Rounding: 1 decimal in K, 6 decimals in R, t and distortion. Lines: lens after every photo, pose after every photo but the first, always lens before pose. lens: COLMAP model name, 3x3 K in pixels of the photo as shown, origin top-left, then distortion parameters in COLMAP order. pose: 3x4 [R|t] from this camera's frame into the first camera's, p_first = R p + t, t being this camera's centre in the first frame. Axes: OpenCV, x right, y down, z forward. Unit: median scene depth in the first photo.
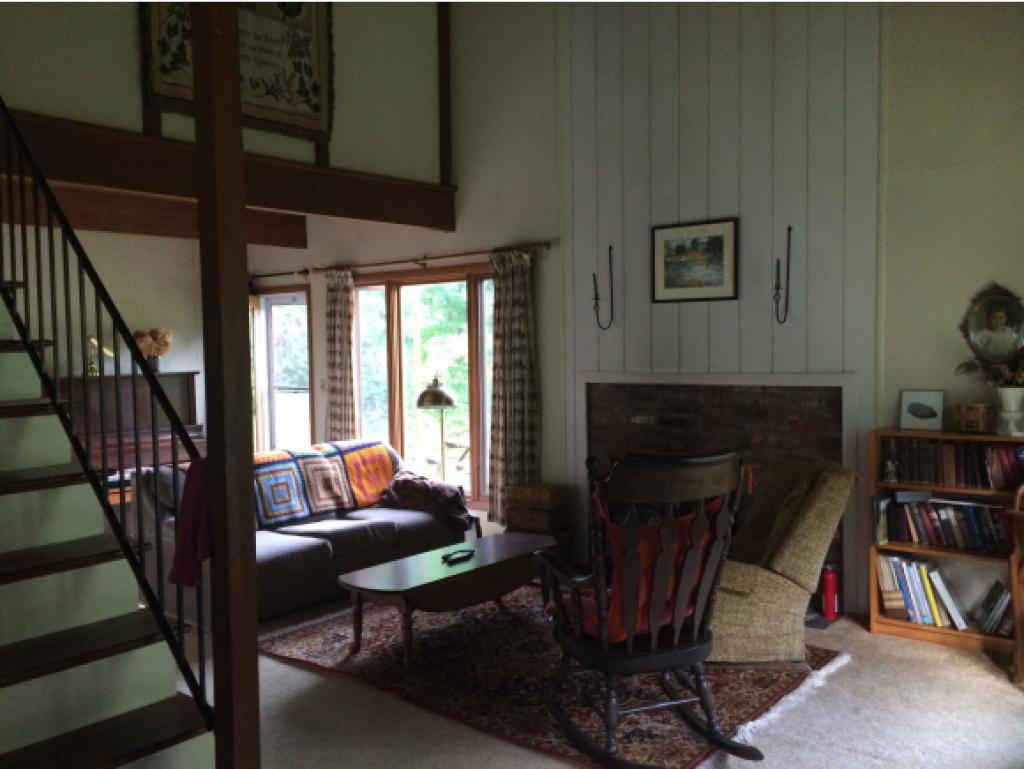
lens RADIAL K [[877.8, 0, 512.0], [0, 877.8, 384.5], [0, 0, 1]] dist [0.059993, -0.010107]
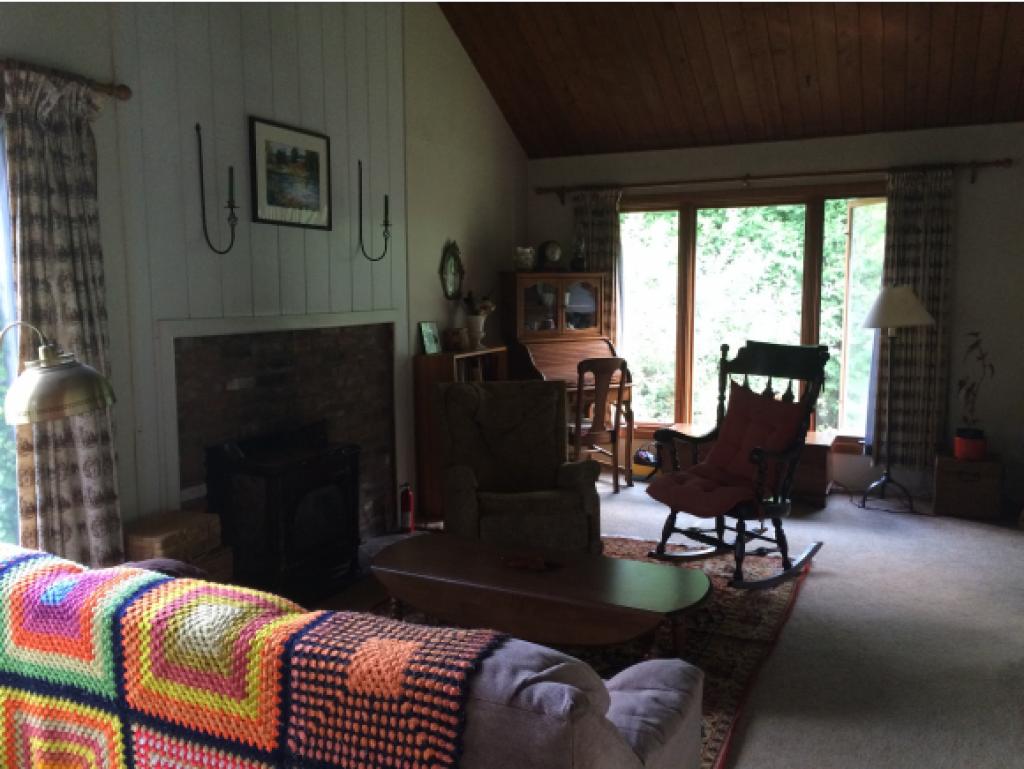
lens RADIAL K [[877.8, 0, 512.0], [0, 877.8, 384.5], [0, 0, 1]] dist [0.059993, -0.010107]
pose [[-0.271048, -0.091224, 0.958233, -1.035659], [0.046957, 0.993061, 0.107822, -0.045761], [-0.961420, 0.074221, -0.264884, 1.674410]]
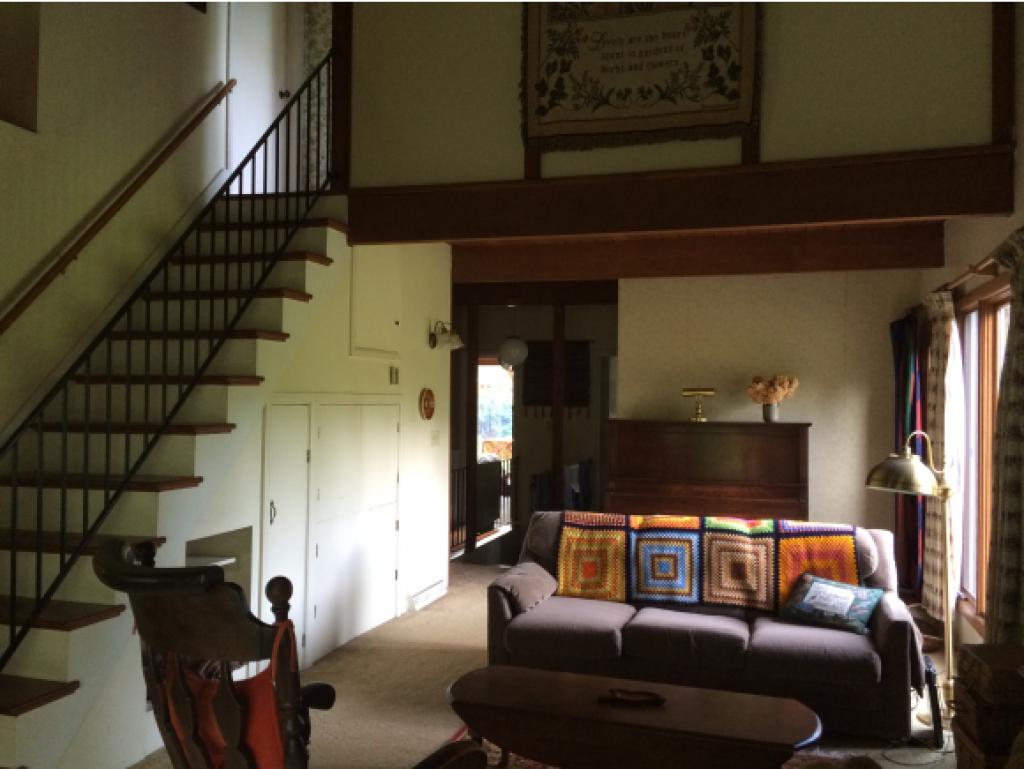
lens RADIAL K [[877.8, 0, 512.0], [0, 877.8, 384.5], [0, 0, 1]] dist [0.059993, -0.010107]
pose [[0.396035, 0.017349, -0.918072, 0.418194], [-0.064171, 0.997900, -0.008825, -0.030748], [0.915991, 0.062409, 0.396316, 0.492797]]
